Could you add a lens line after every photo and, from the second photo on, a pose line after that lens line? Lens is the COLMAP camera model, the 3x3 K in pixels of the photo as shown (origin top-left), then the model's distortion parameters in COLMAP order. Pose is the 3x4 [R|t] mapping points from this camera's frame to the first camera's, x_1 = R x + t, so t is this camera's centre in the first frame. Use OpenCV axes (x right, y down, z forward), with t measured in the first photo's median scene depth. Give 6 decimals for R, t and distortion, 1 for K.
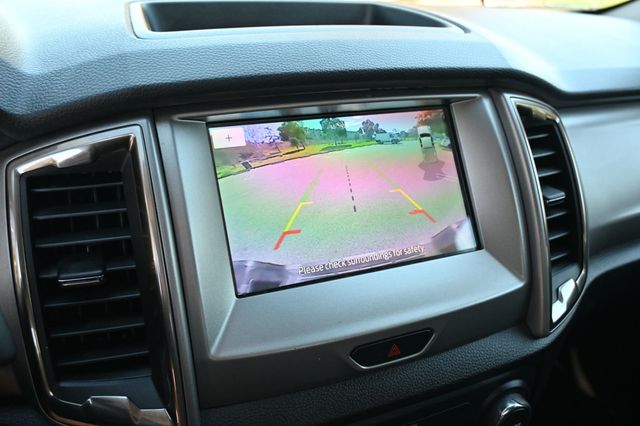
lens RADIAL K [[497.8, 0, 320.0], [0, 497.8, 213.0], [0, 0, 1]] dist [-0.008955, -0.003048]
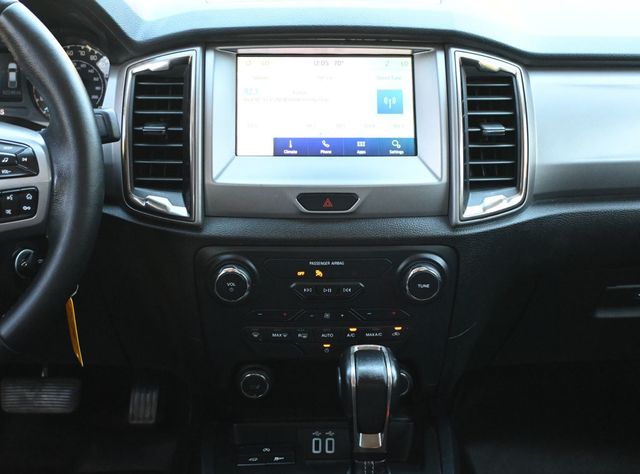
lens RADIAL K [[926.4, 0, 320.0], [0, 926.4, 237.0], [0, 0, 1]] dist [-0.006462, 0.006234]
pose [[0.938322, 0.105849, -0.329161, 1.050212], [-0.135295, 0.988482, -0.067809, 0.560003], [0.318192, 0.108160, 0.941836, -1.651269]]
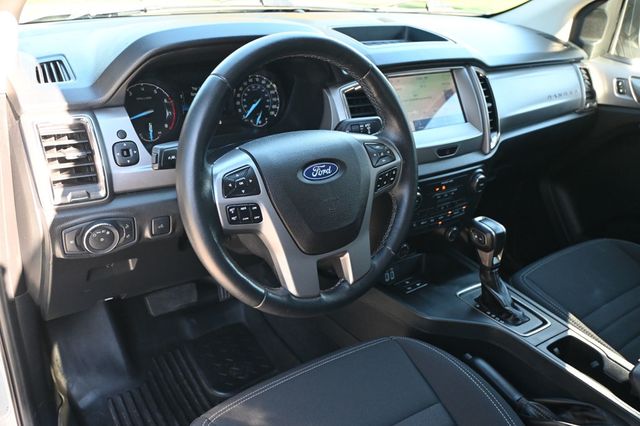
lens RADIAL K [[552.3, 0, 320.0], [0, 552.3, 213.0], [0, 0, 1]] dist [0.008033, 0.006539]
pose [[0.970725, -0.064725, 0.231310, -1.371619], [0.059055, 0.997762, 0.031360, 0.483251], [-0.232822, -0.016782, 0.972375, -2.050646]]
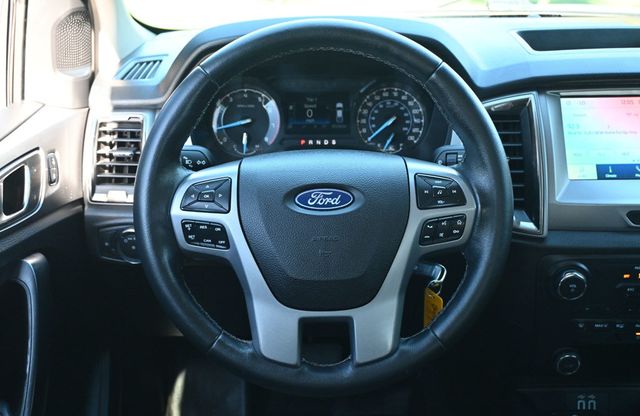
lens RADIAL K [[682.3, 0, 320.0], [0, 682.3, 208.0], [0, 0, 1]] dist [0.010417, 0.000051]
pose [[0.928117, 0.096698, -0.359511, -0.087947], [-0.127993, 0.989693, -0.064229, 0.544785], [0.349595, 0.105627, 0.930928, -1.786594]]
